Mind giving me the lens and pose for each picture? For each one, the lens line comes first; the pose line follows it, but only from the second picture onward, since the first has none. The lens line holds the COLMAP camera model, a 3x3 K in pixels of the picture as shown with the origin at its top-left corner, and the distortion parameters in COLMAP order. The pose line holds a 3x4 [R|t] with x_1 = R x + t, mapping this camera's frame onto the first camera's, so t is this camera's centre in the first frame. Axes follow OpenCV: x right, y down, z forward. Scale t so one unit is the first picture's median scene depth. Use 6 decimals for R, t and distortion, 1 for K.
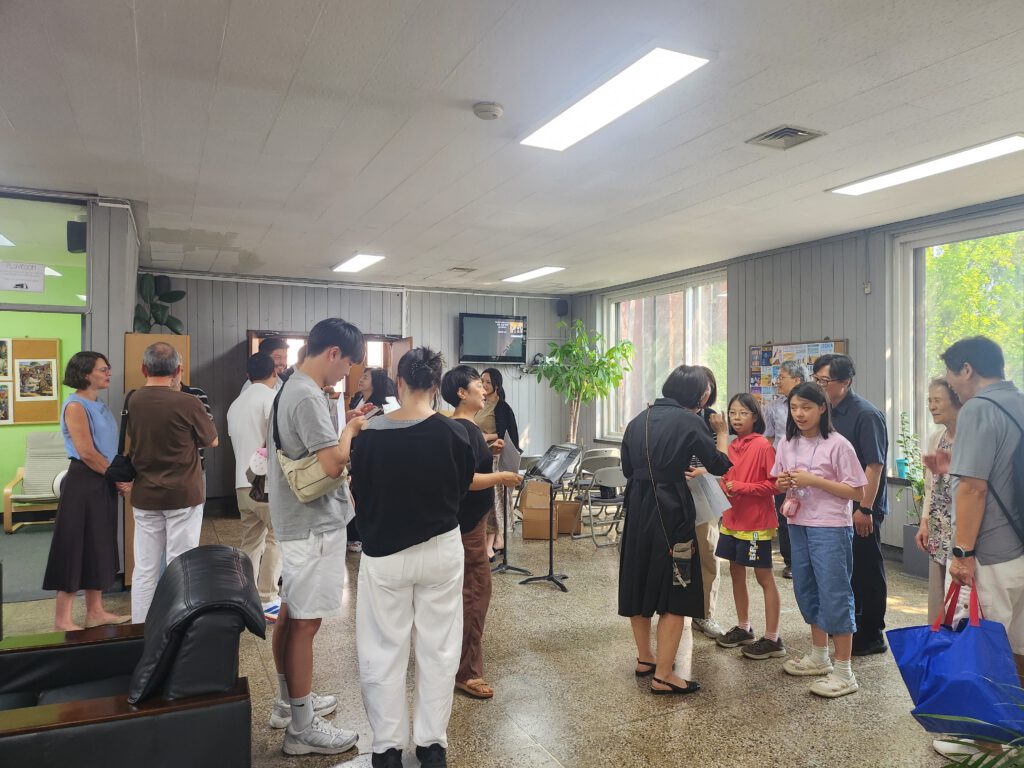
lens RADIAL K [[716.6, 0, 512.0], [0, 716.6, 384.0], [0, 0, 1]] dist [0.070169, -0.083132]
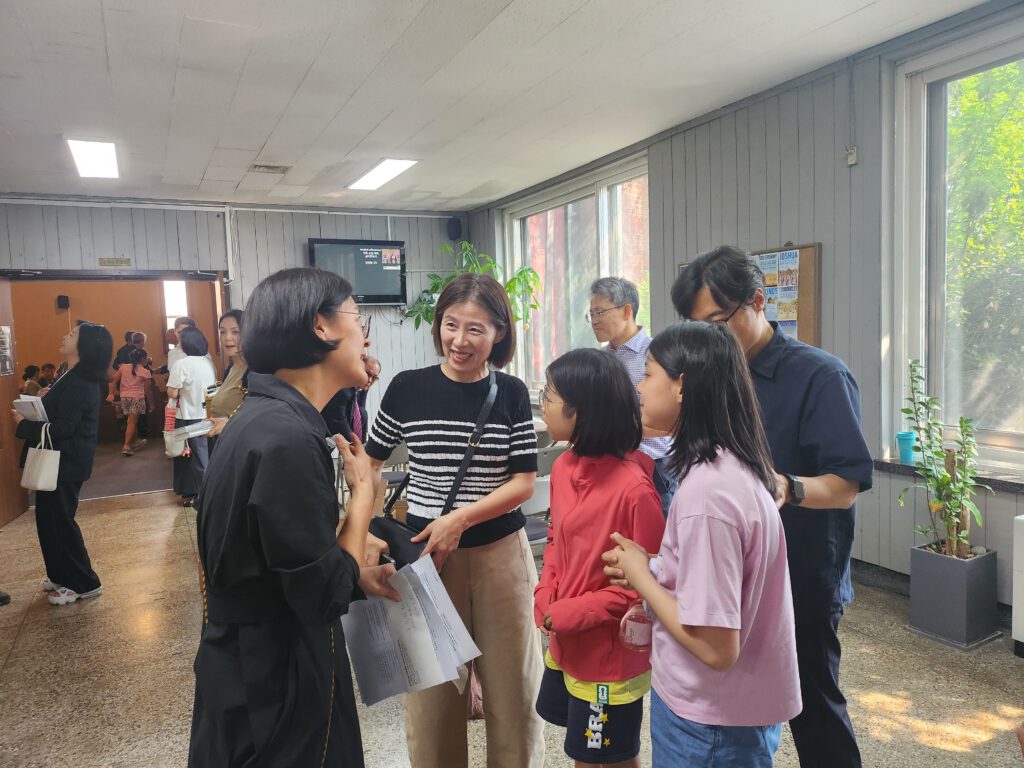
lens RADIAL K [[716.6, 0, 512.0], [0, 716.6, 384.0], [0, 0, 1]] dist [0.070169, -0.083132]
pose [[0.998910, -0.040799, 0.022665, 0.131959], [0.038816, 0.995880, 0.081948, -0.002509], [-0.025915, -0.080979, 0.996379, 0.277390]]
